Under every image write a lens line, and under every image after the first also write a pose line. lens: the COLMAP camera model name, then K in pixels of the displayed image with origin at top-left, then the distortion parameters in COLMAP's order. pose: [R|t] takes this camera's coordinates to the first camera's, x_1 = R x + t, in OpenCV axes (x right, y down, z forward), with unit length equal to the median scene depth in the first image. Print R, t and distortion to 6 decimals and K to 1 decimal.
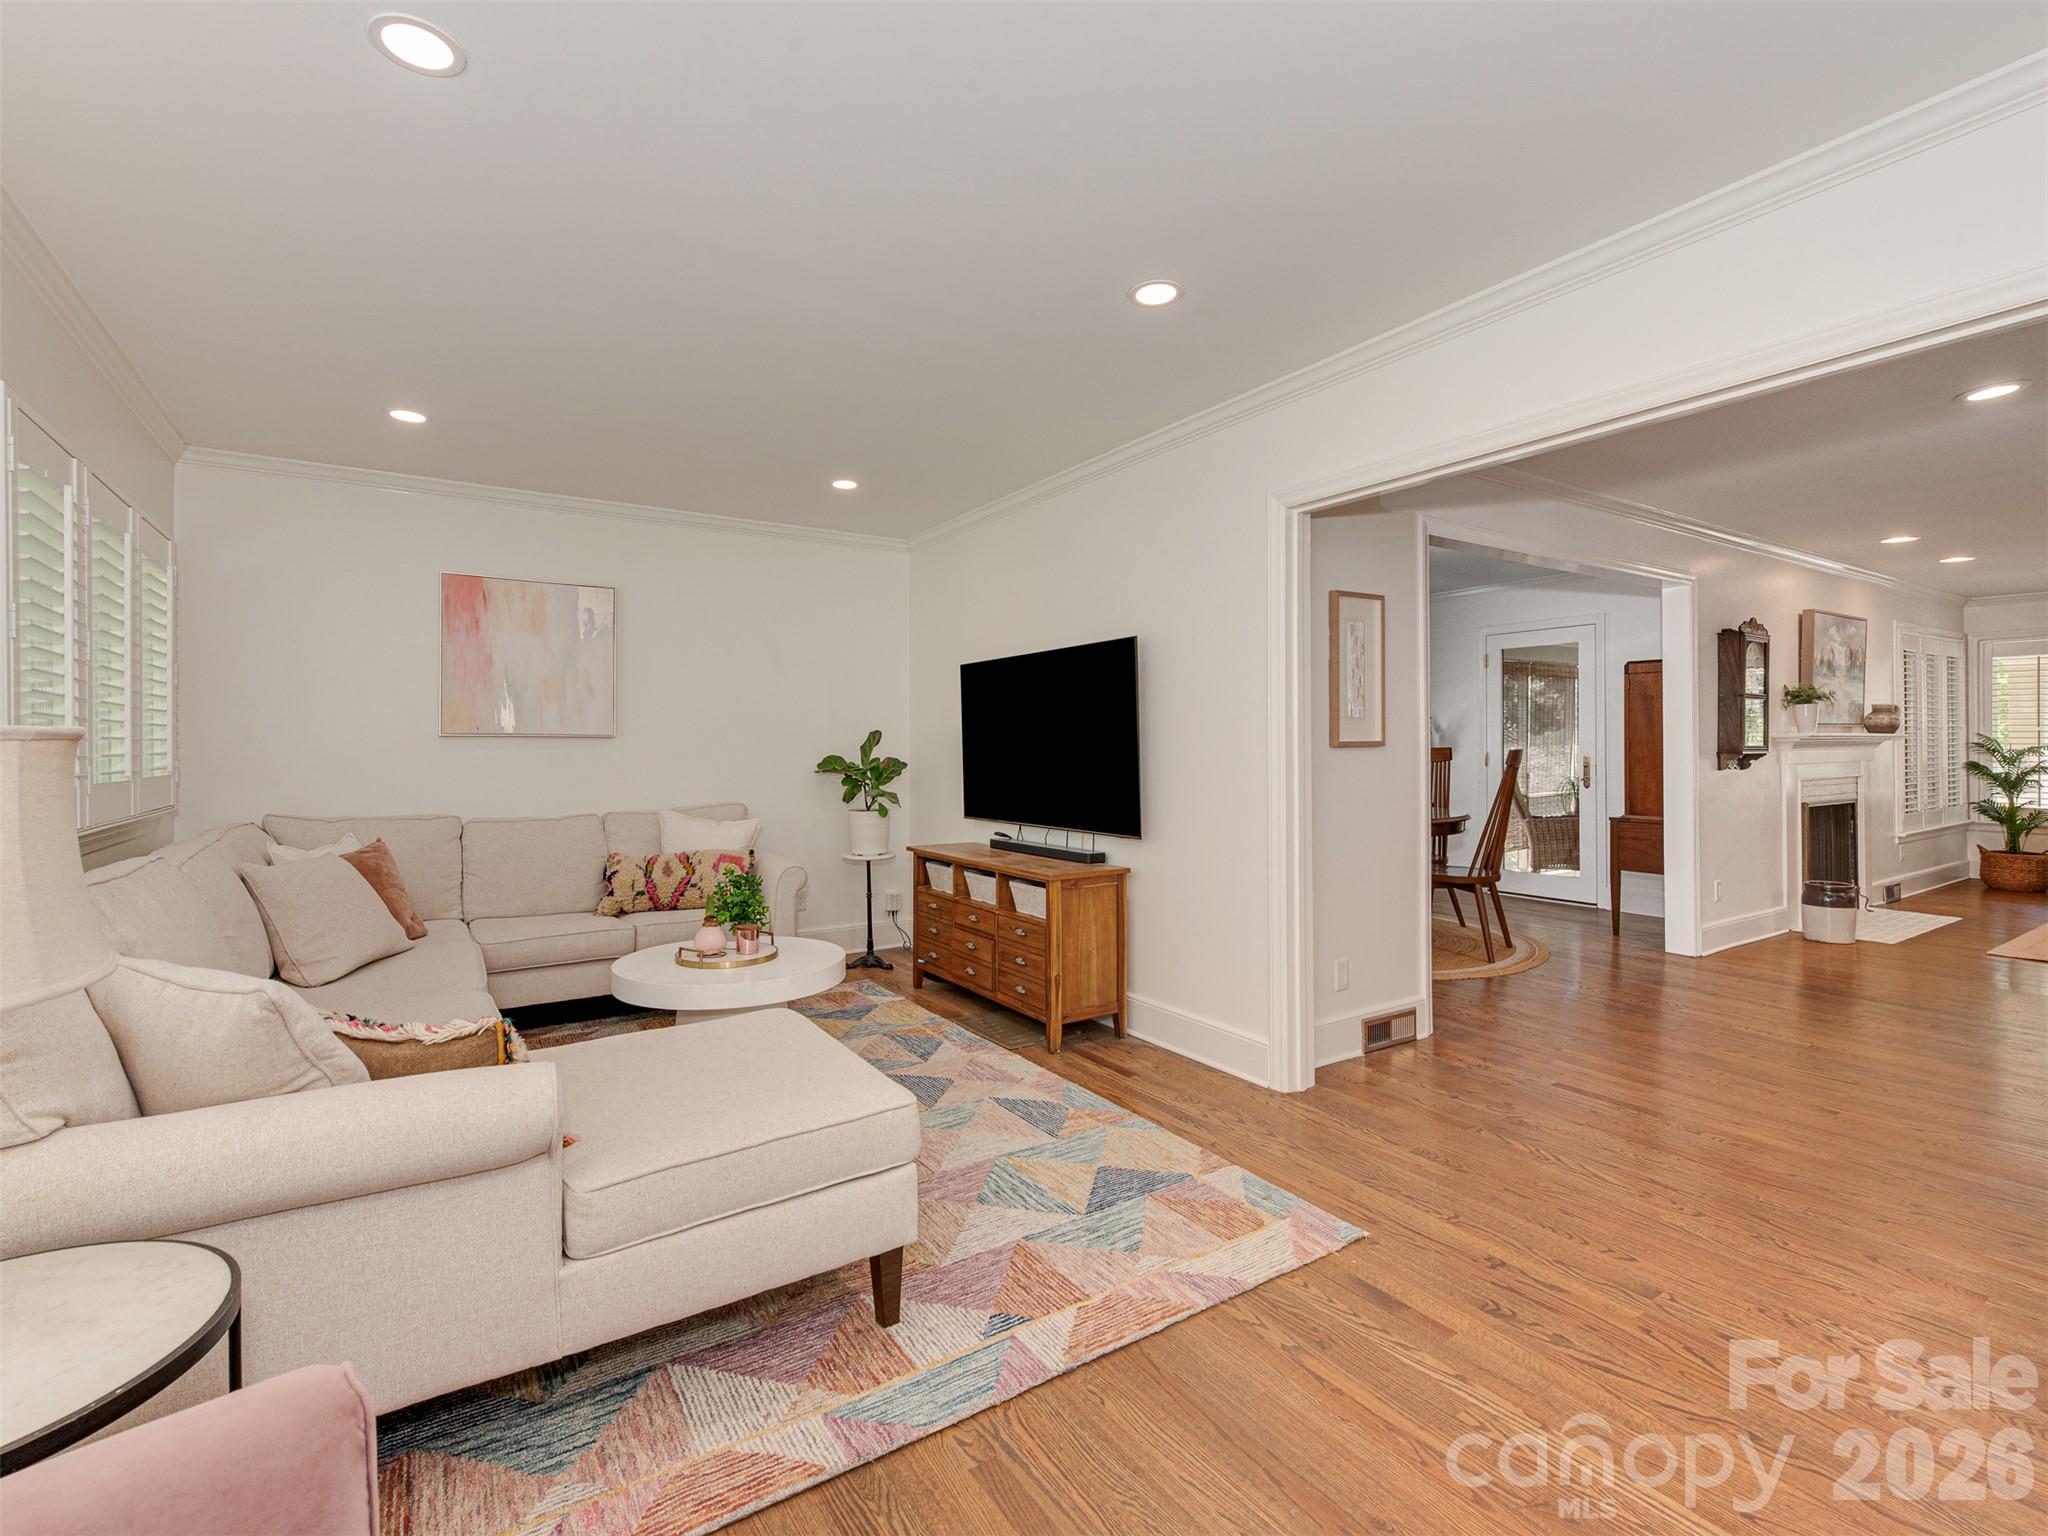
lens RADIAL K [[823.3, 0, 1026.1], [0, 823.3, 752.4], [0, 0, 1]] dist [0.004760, 0.000383]
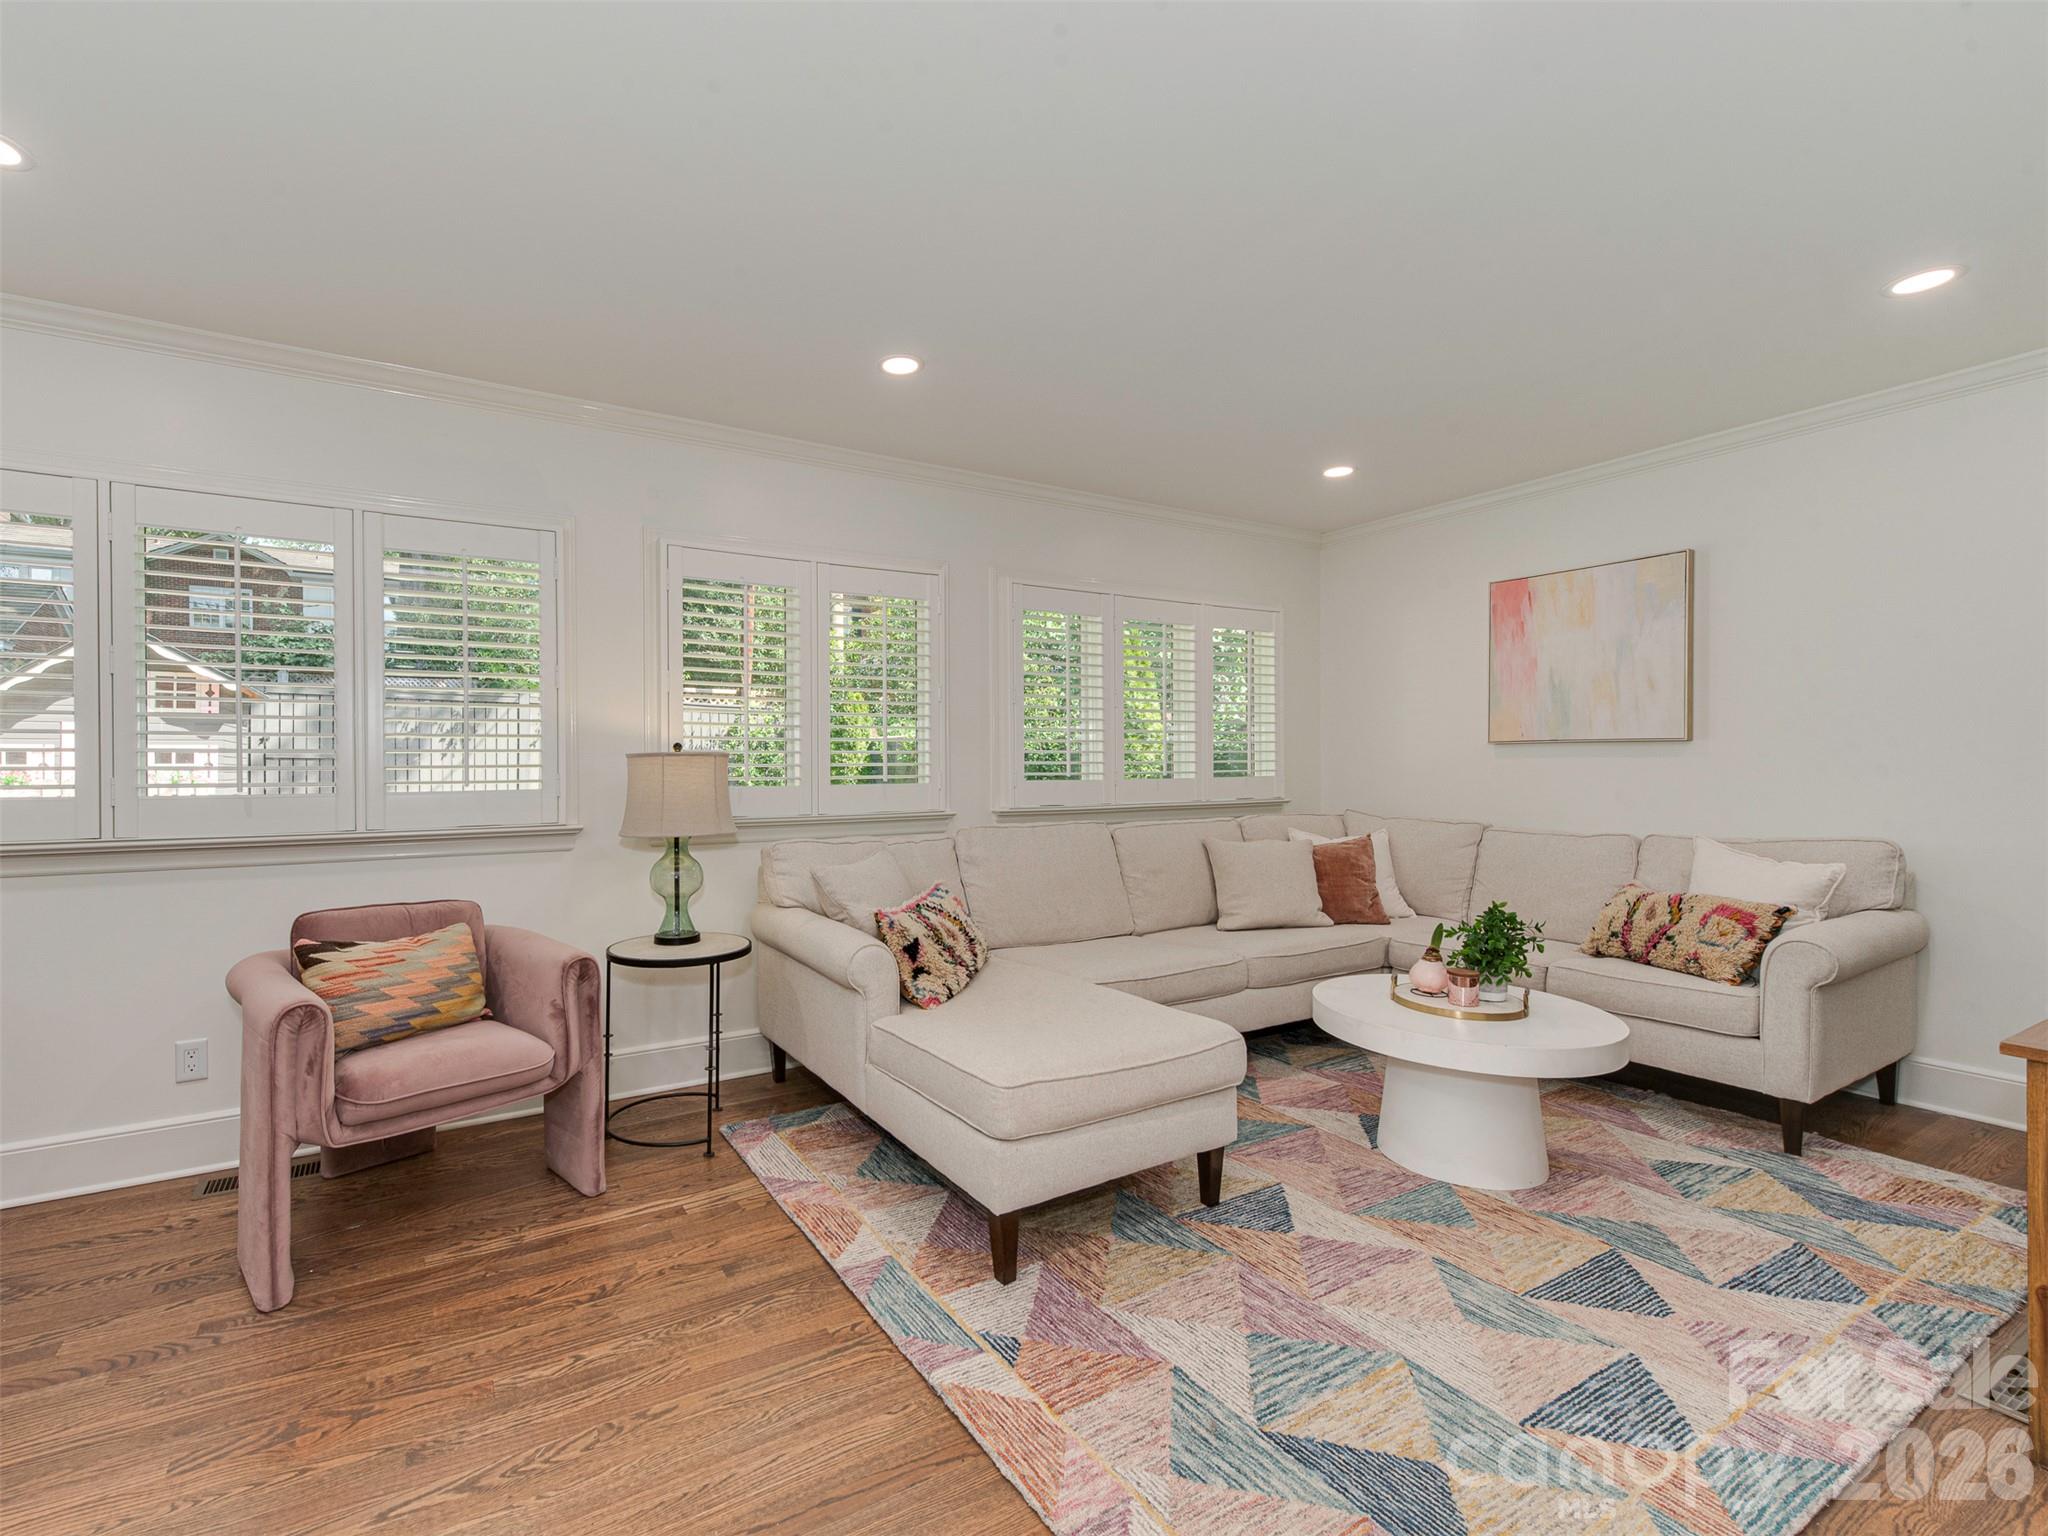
lens RADIAL K [[921.5, 0, 1016.6], [0, 921.5, 771.7], [0, 0, 1]] dist [-0.000992, 0.000084]
pose [[0.033744, 0.011783, -0.999361, 0.586980], [-0.000440, 0.999931, 0.011775, 0.001587], [0.999430, 0.000042, 0.033747, 0.547432]]
